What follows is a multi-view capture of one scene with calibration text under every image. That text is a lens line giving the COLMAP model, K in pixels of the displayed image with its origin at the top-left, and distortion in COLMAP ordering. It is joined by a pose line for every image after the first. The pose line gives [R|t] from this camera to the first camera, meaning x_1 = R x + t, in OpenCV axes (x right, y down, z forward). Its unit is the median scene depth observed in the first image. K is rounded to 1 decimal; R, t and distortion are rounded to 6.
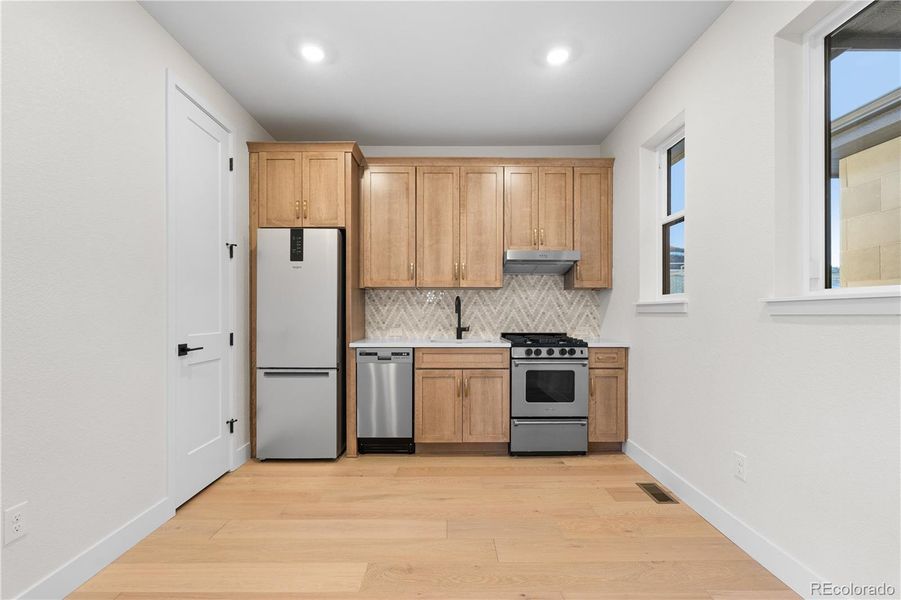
lens RADIAL K [[398.7, 0, 444.2], [0, 398.7, 302.1], [0, 0, 1]] dist [-0.010401, 0.000200]
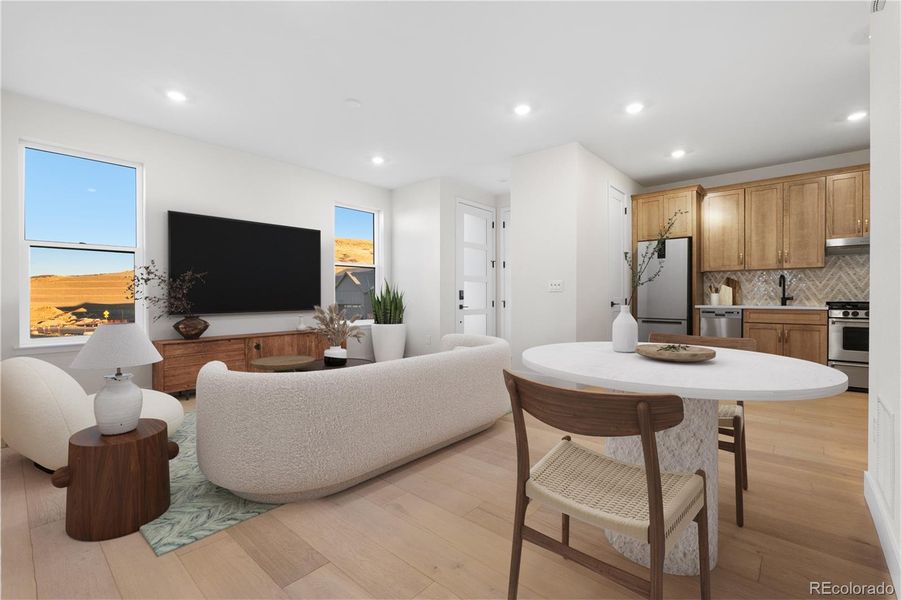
lens RADIAL K [[398.7, 0, 444.2], [0, 398.7, 302.1], [0, 0, 1]] dist [-0.010401, 0.000200]
pose [[0.744673, 0.005599, -0.667405, 0.082191], [0.019447, 0.999358, 0.030082, 0.017446], [0.667146, -0.035380, 0.744087, -0.860700]]
